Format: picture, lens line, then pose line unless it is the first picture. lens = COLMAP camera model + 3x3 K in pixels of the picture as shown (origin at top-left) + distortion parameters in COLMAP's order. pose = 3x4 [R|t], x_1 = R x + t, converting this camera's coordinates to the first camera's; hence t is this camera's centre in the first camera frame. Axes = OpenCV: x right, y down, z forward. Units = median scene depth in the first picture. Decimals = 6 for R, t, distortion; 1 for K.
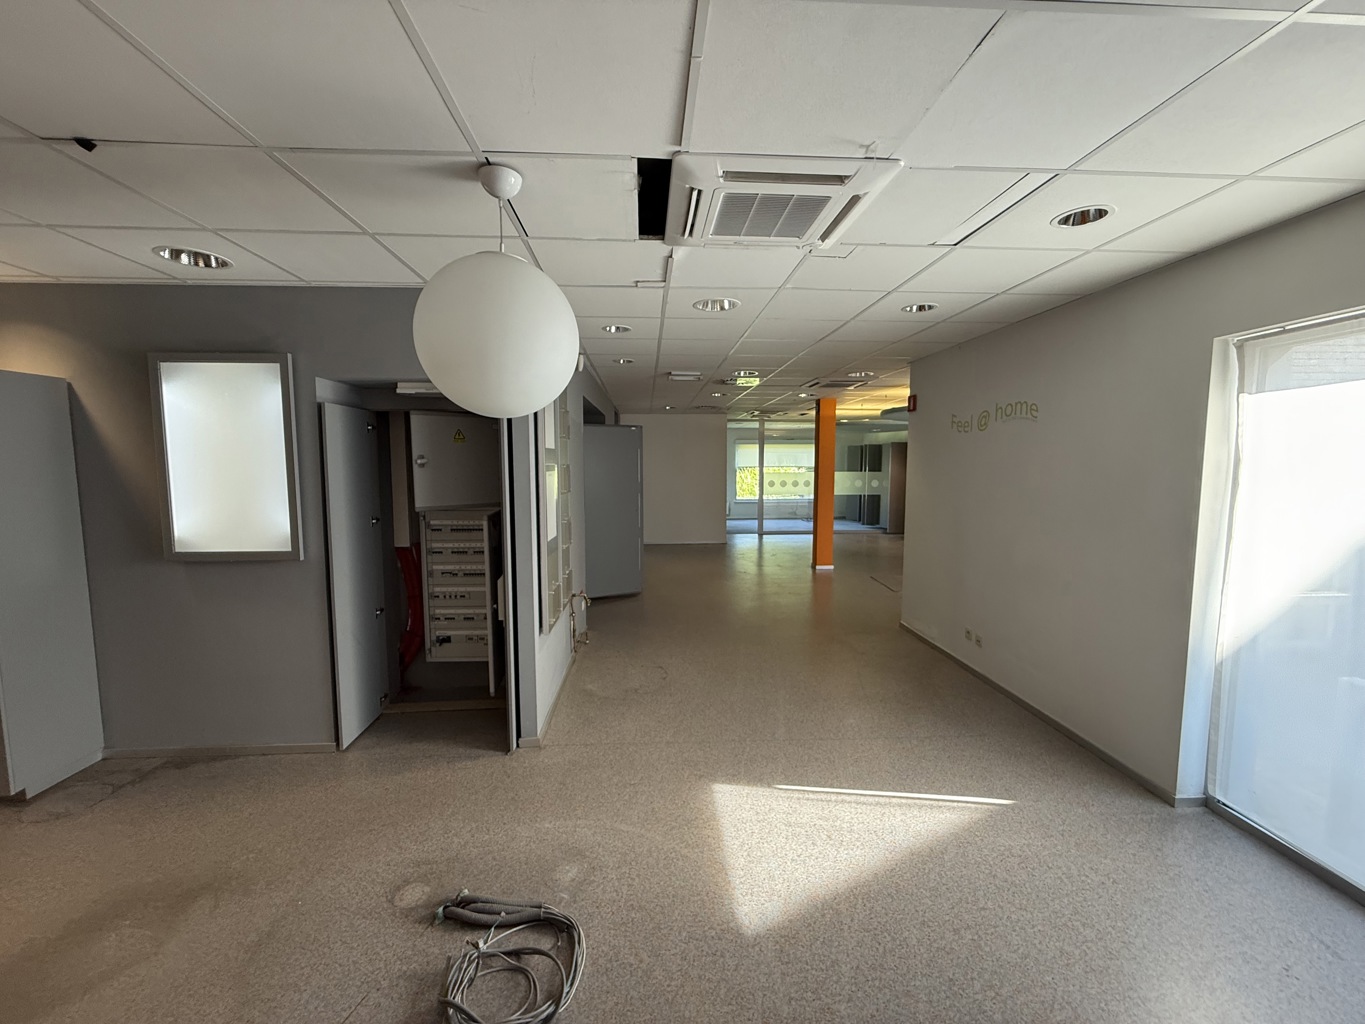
lens RADIAL K [[542.0, 0, 677.5], [0, 542.0, 509.6], [0, 0, 1]] dist [-0.000365, -0.000200]
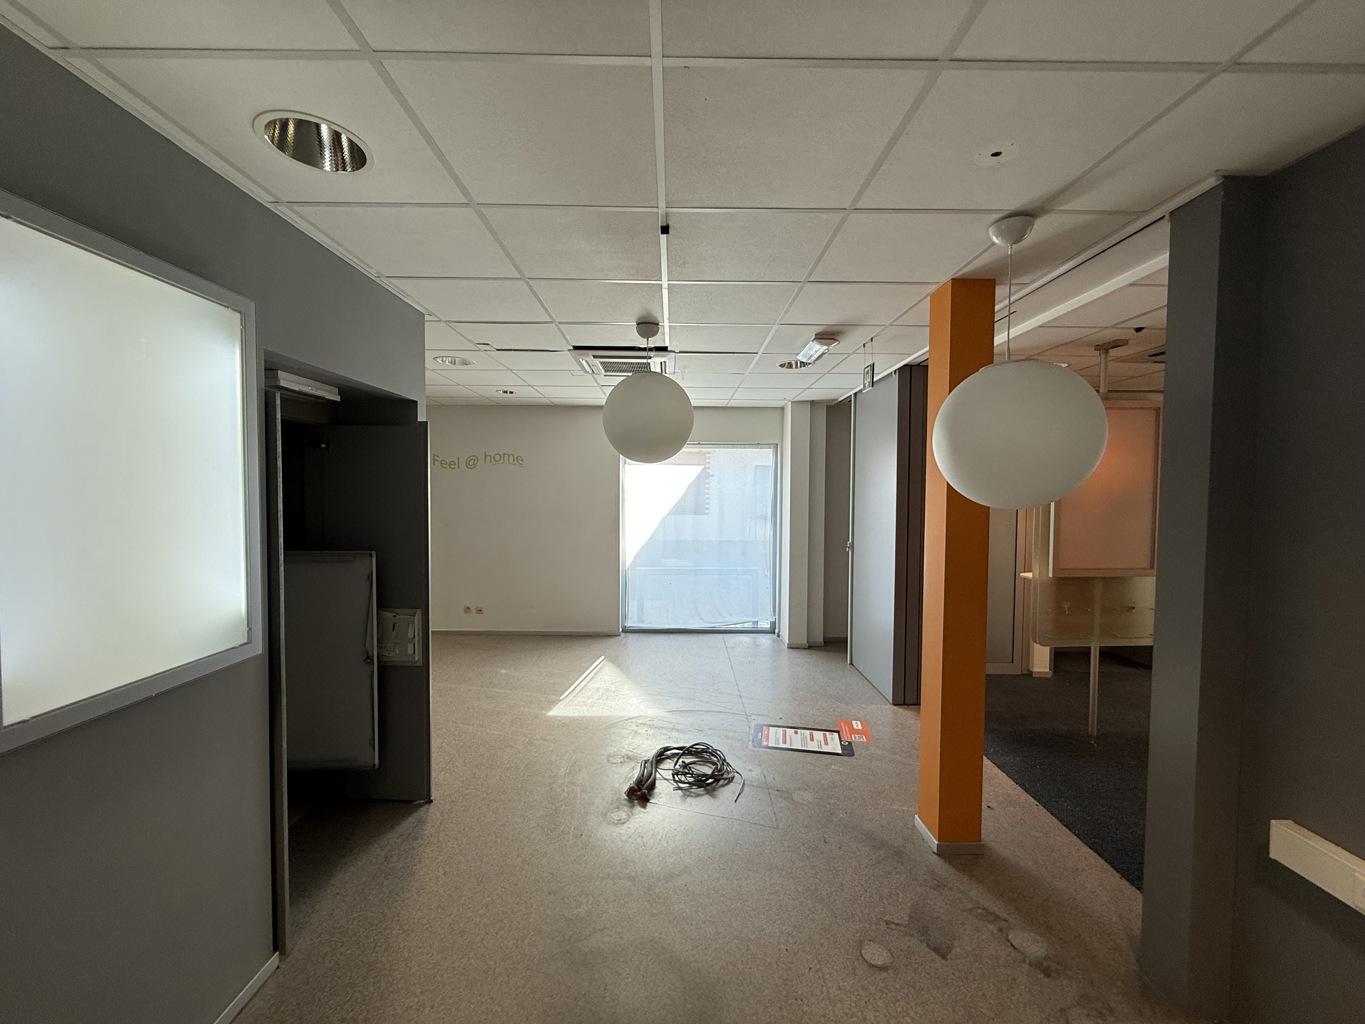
lens RADIAL K [[542.0, 0, 677.5], [0, 542.0, 509.6], [0, 0, 1]] dist [-0.000365, -0.000200]
pose [[0.049485, -0.032360, 0.998250, -1.257584], [0.081732, 0.996254, 0.028244, -0.041535], [-0.995425, 0.080191, 0.051945, 0.514153]]
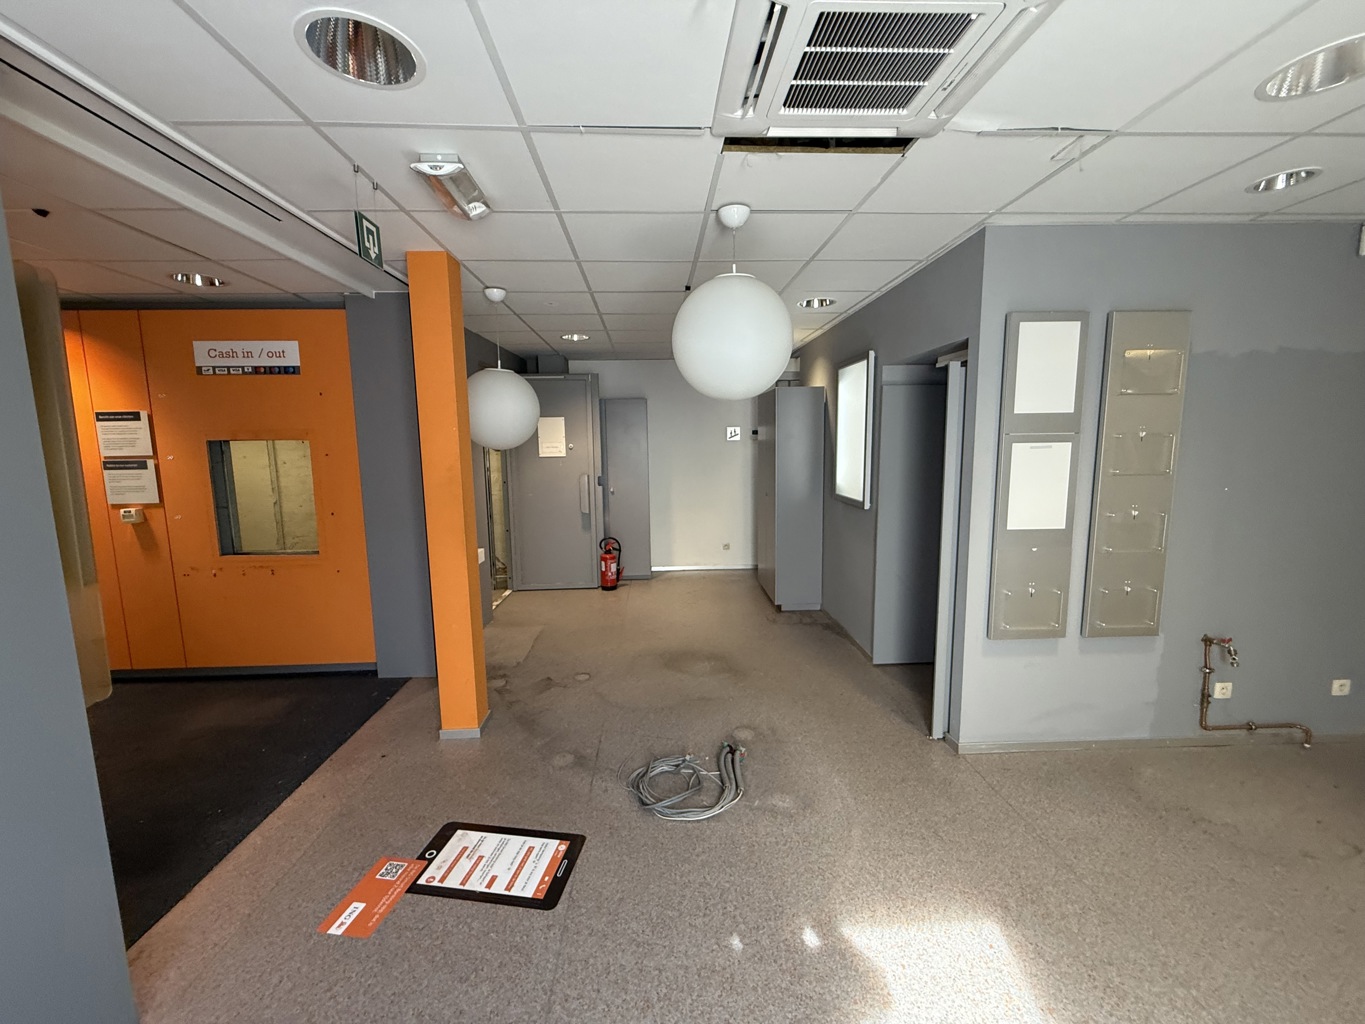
lens RADIAL K [[542.0, 0, 677.5], [0, 542.0, 509.6], [0, 0, 1]] dist [-0.000365, -0.000200]
pose [[-0.008874, 0.129457, -0.991545, 0.619733], [-0.071851, 0.988939, 0.129760, -0.043466], [0.997376, 0.072395, 0.000525, 0.548282]]
